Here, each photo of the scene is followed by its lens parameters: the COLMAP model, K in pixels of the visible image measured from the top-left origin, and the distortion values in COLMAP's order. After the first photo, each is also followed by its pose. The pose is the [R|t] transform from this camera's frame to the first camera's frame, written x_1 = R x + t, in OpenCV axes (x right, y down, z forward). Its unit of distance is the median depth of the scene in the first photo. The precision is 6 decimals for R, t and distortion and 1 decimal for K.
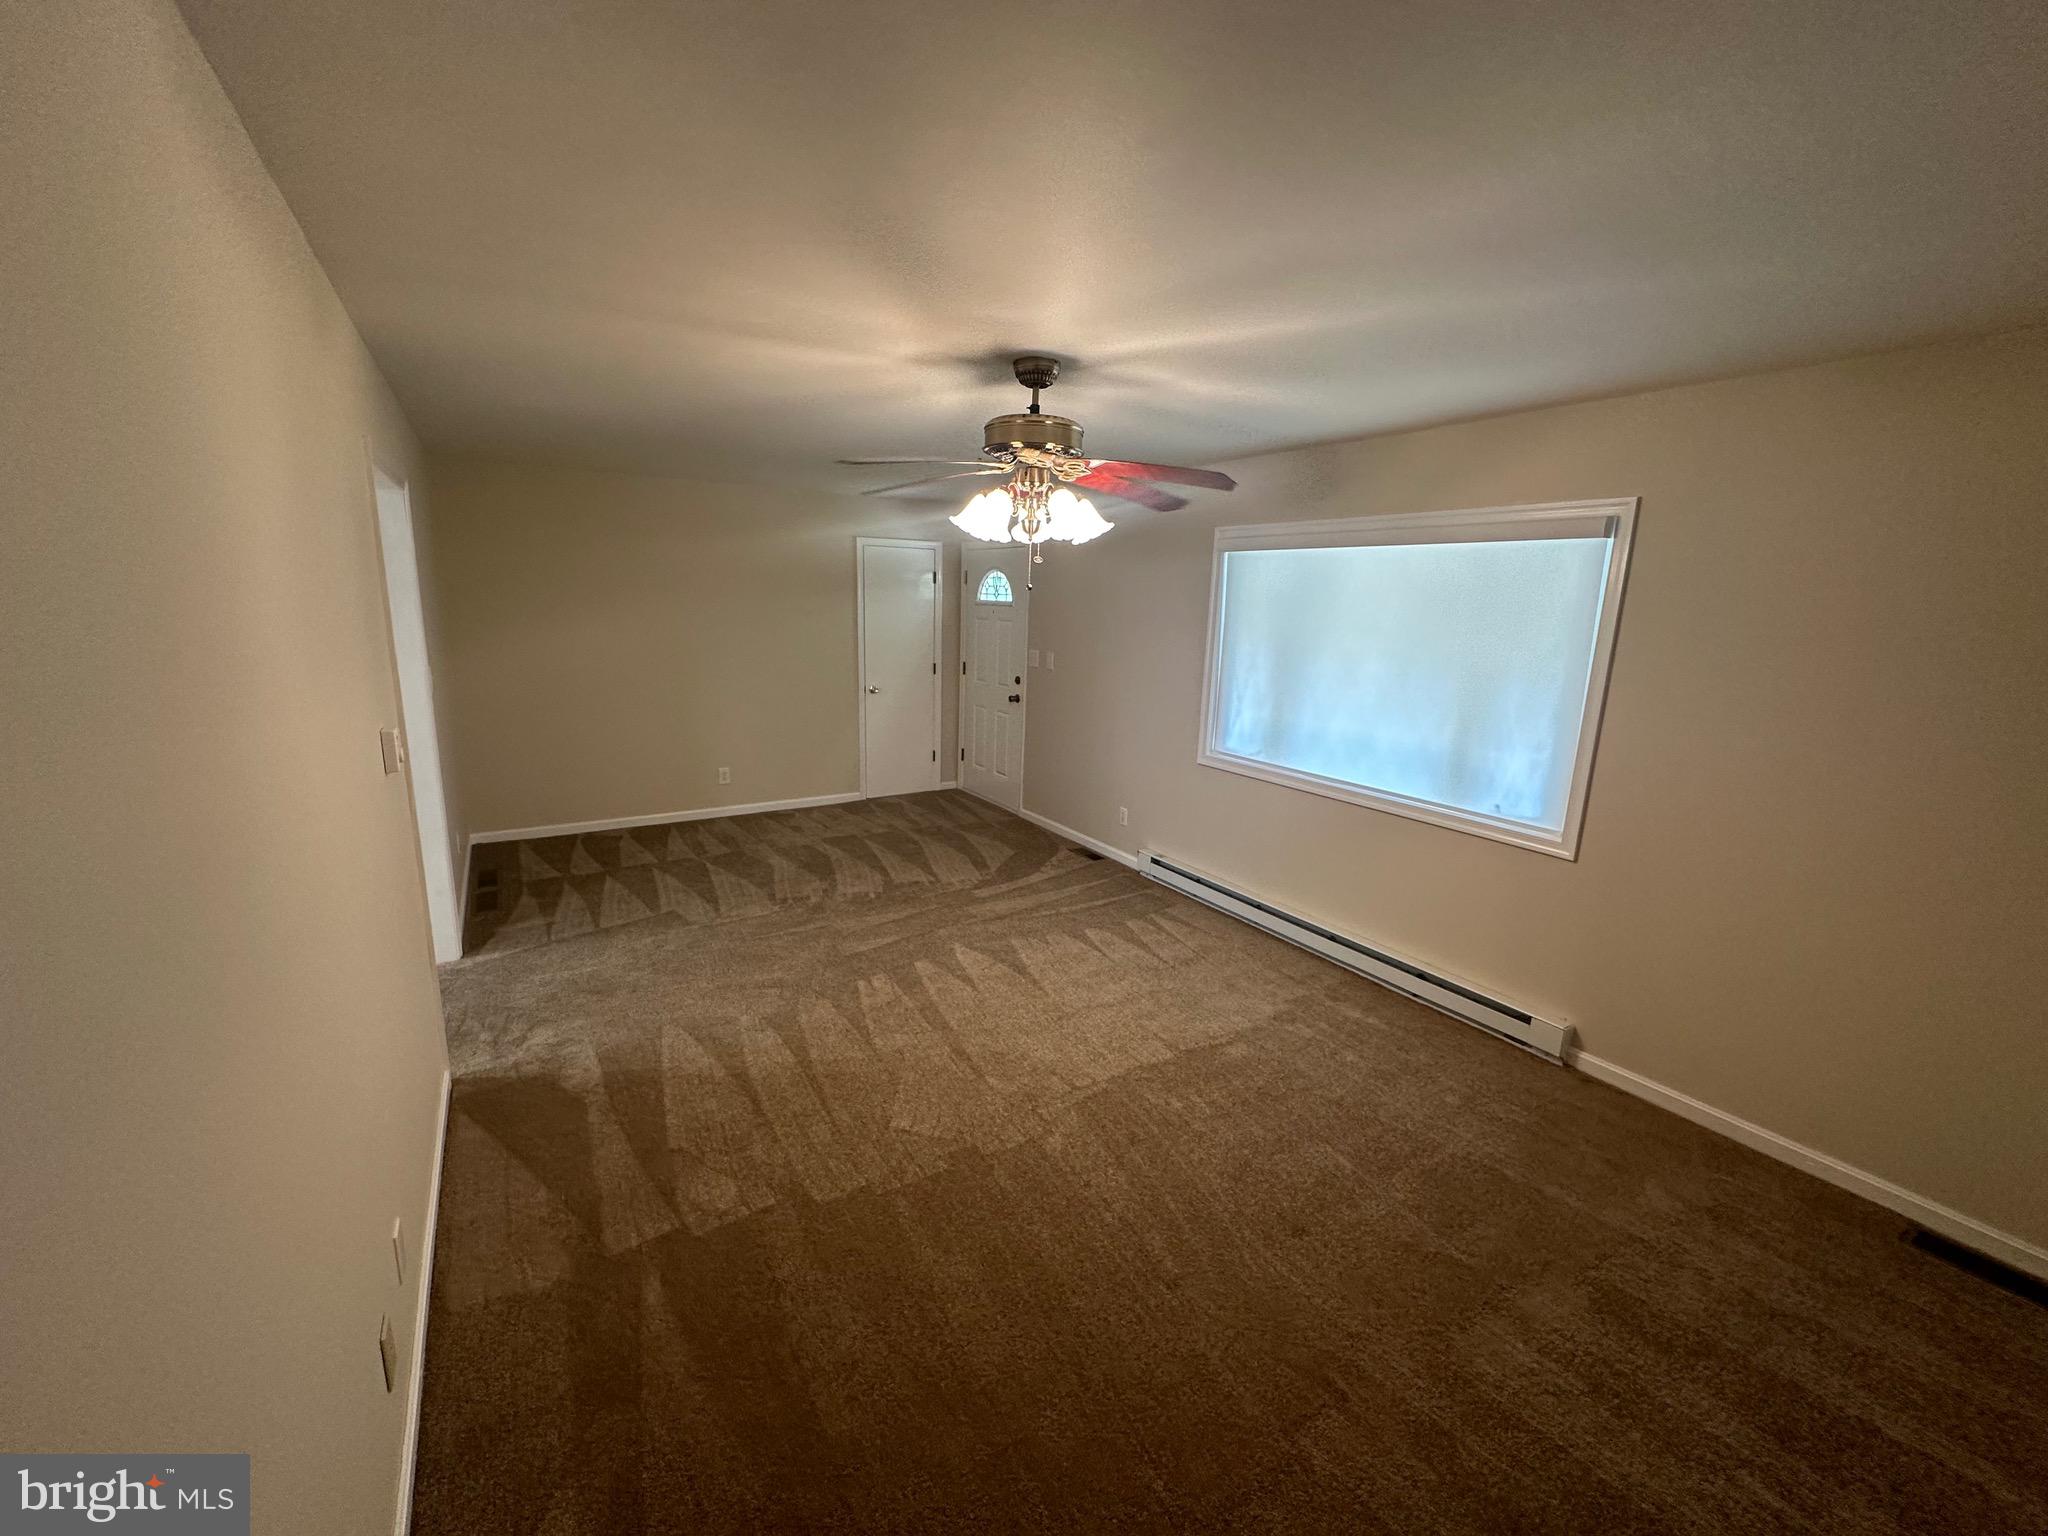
lens RADIAL K [[818.0, 0, 1026.1], [0, 818.0, 766.8], [0, 0, 1]] dist [-0.009024, 0.003218]
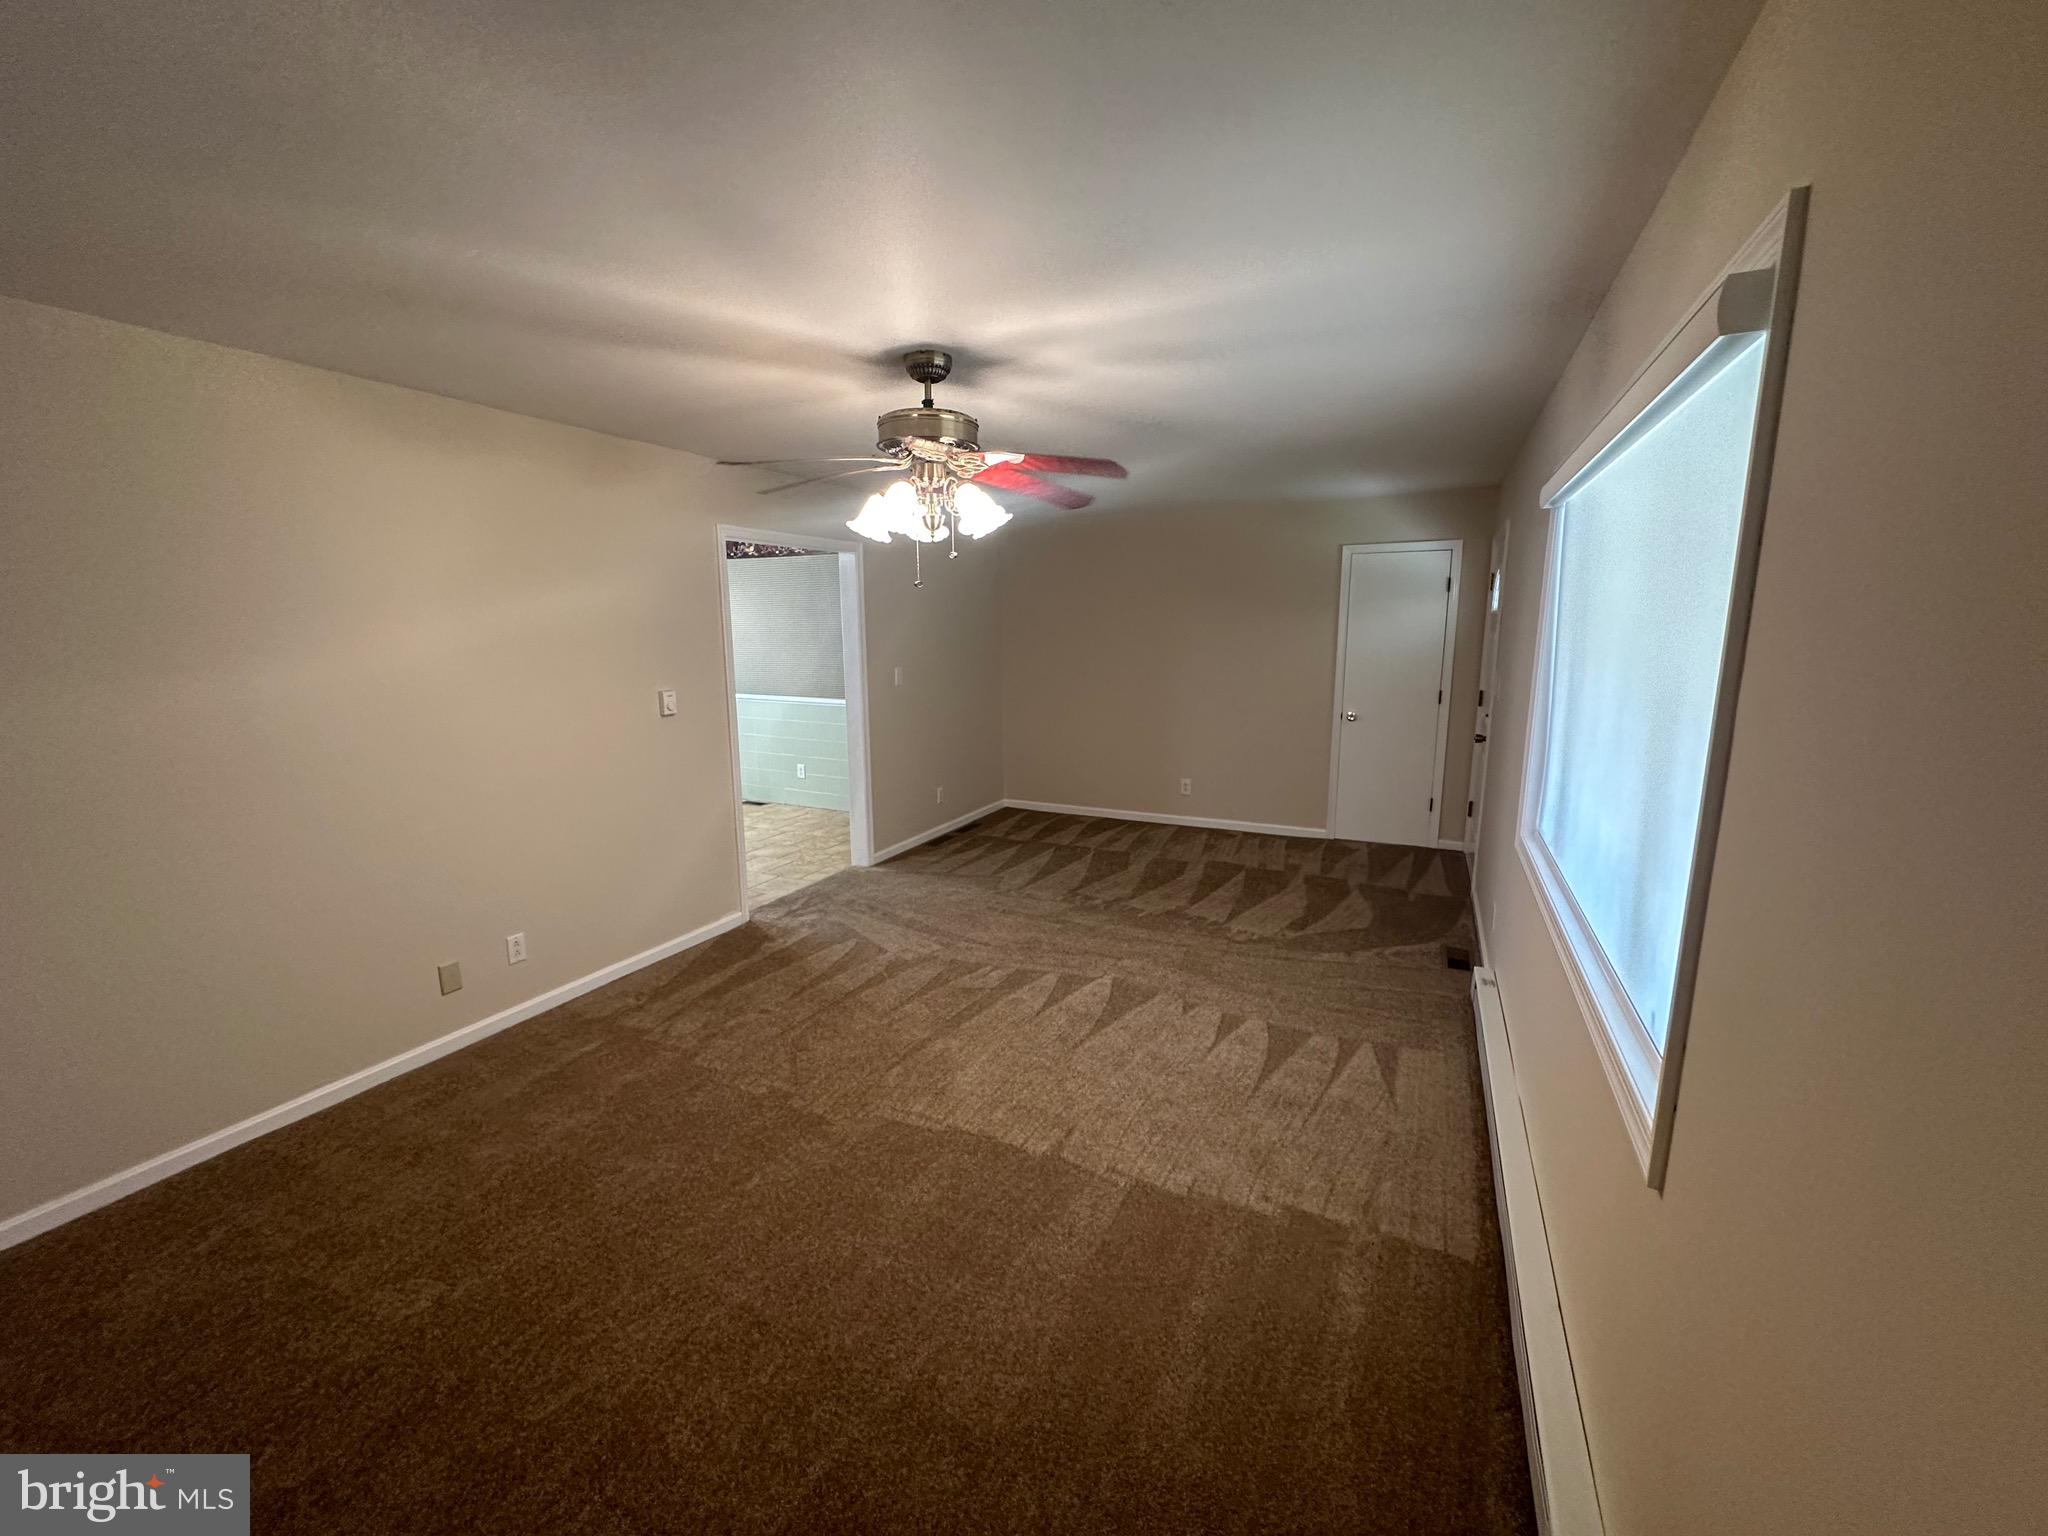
lens RADIAL K [[818.0, 0, 1026.1], [0, 818.0, 766.8], [0, 0, 1]] dist [-0.009024, 0.003218]
pose [[0.529859, 0.117187, -0.839951, 0.602777], [-0.152637, 0.987412, 0.041474, -0.039260], [0.834237, 0.106232, 0.541076, 0.385669]]
